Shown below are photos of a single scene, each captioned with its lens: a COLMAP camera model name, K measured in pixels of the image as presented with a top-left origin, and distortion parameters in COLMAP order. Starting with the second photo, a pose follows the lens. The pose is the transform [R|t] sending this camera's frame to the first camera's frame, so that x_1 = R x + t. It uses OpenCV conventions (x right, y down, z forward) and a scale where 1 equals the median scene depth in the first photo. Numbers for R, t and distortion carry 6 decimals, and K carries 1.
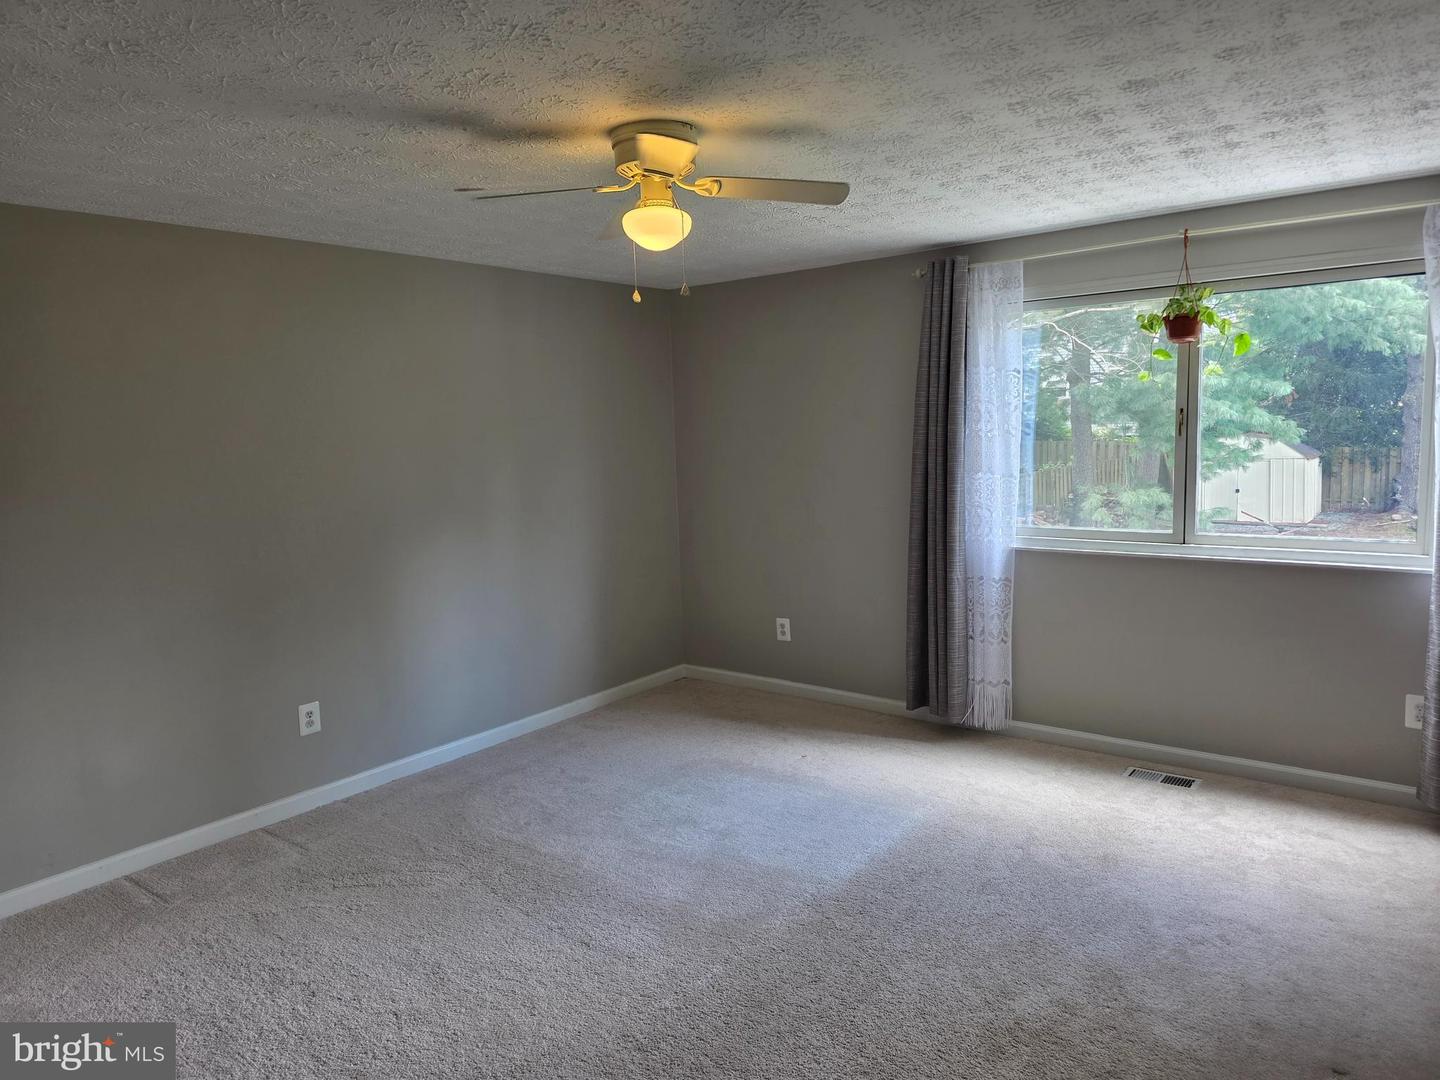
lens RADIAL K [[982.1, 0, 724.5], [0, 982.1, 538.8], [0, 0, 1]] dist [0.040022, -0.001469]
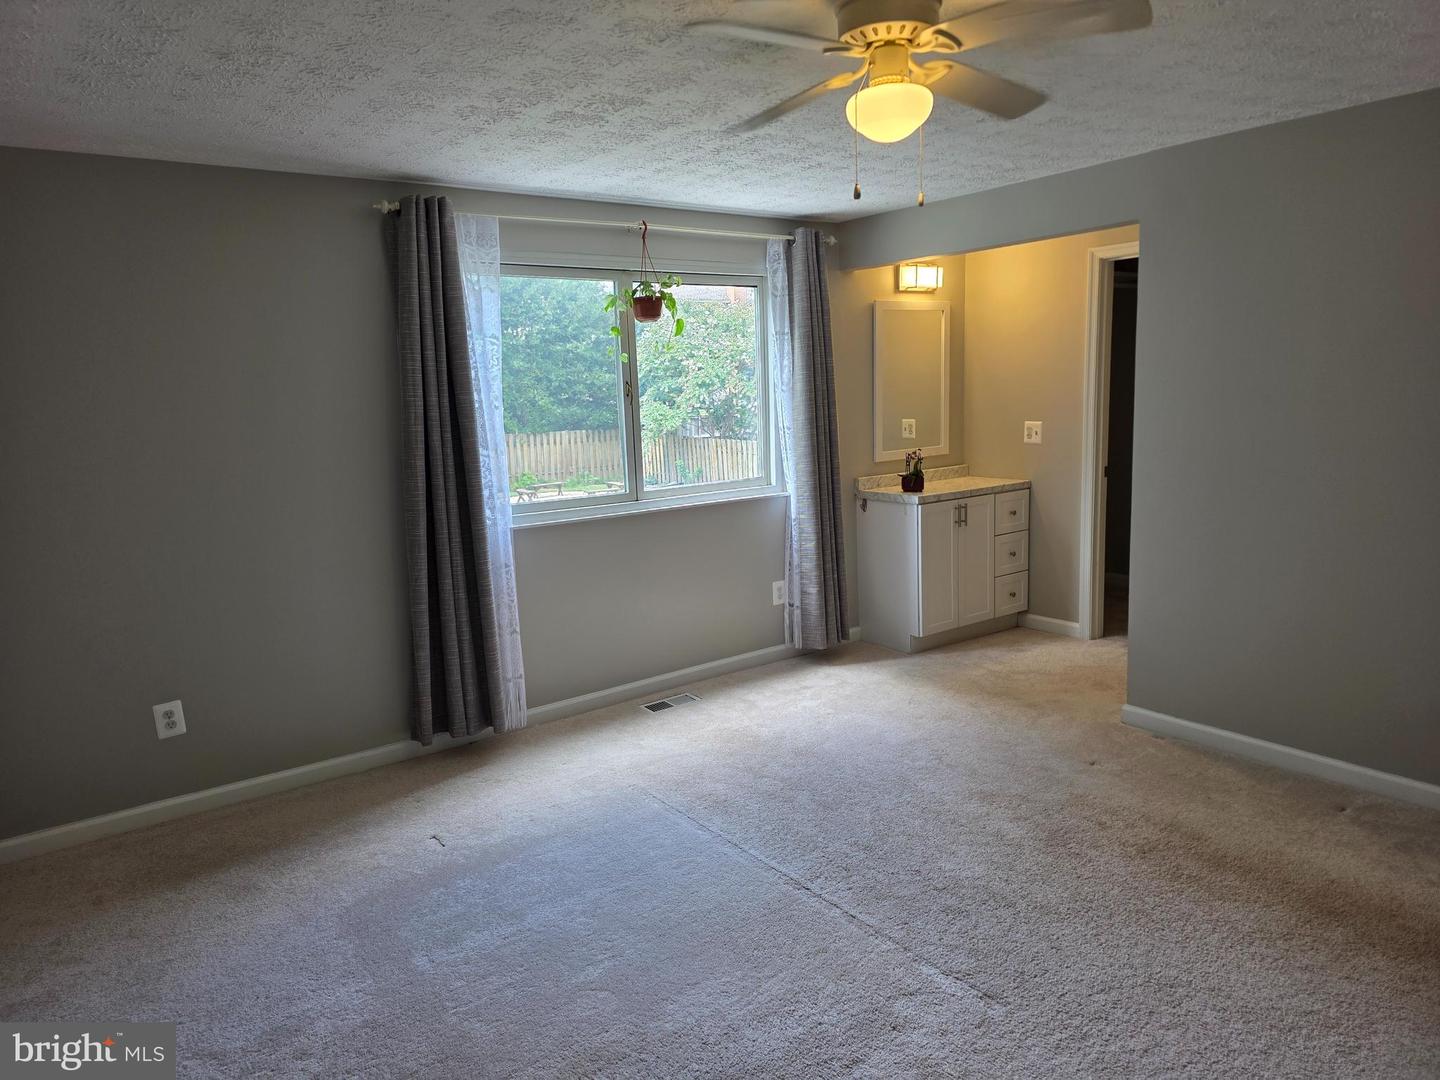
lens RADIAL K [[982.1, 0, 724.5], [0, 982.1, 538.8], [0, 0, 1]] dist [0.040022, -0.001469]
pose [[0.252246, -0.139086, 0.957615, -0.569868], [0.137525, 0.984724, 0.106798, -0.055034], [-0.957841, 0.104757, 0.267520, 0.578606]]
